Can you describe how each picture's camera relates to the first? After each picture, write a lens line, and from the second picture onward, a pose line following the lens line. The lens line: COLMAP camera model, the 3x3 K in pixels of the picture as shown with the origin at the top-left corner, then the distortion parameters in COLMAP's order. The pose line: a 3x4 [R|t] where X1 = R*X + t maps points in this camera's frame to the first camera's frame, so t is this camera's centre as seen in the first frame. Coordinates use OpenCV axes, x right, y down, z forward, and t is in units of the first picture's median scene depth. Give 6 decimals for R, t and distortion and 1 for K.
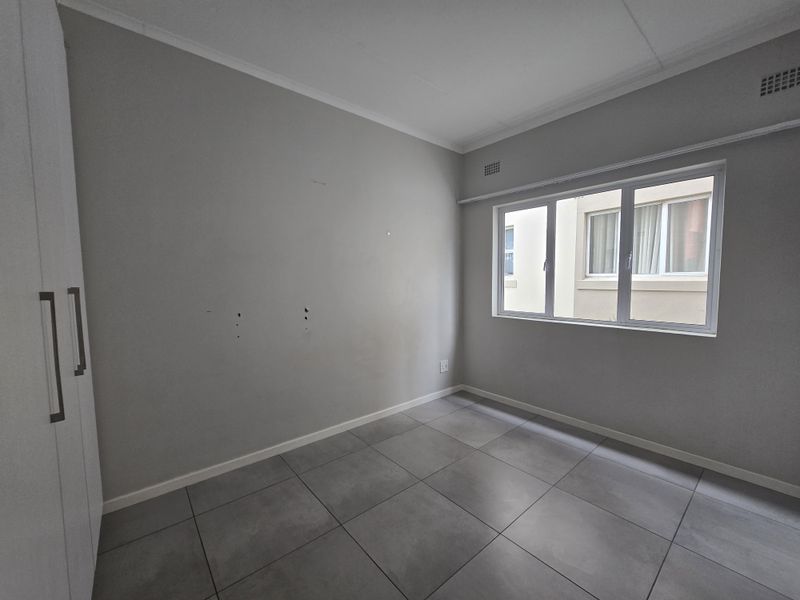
lens RADIAL K [[326.3, 0, 405.7], [0, 326.3, 304.9], [0, 0, 1]] dist [0.014867, -0.000127]
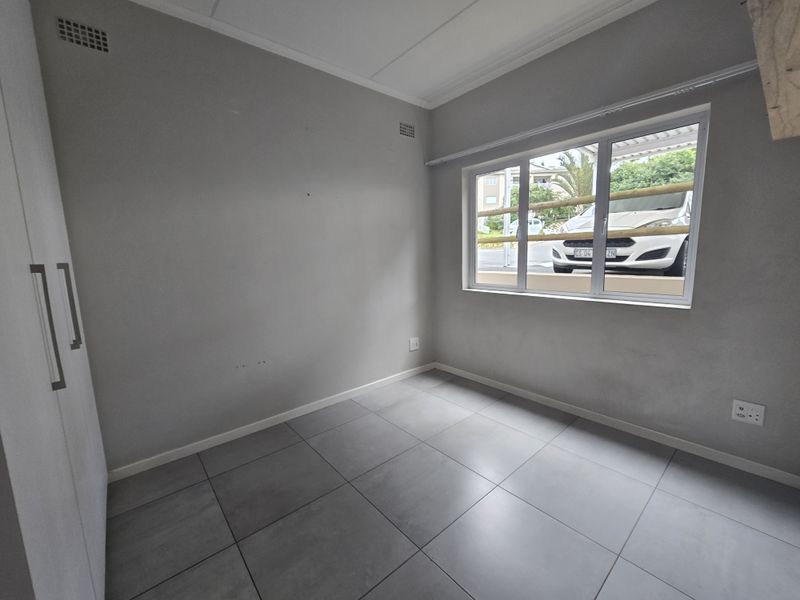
lens RADIAL K [[332.0, 0, 401.9], [0, 332.0, 301.5], [0, 0, 1]] dist [0.007319, 0.000360]
pose [[0.999857, -0.016869, -0.001101, 0.090790], [0.016903, 0.996616, 0.080441, -0.011340], [-0.000260, -0.080448, 0.996759, 0.061537]]
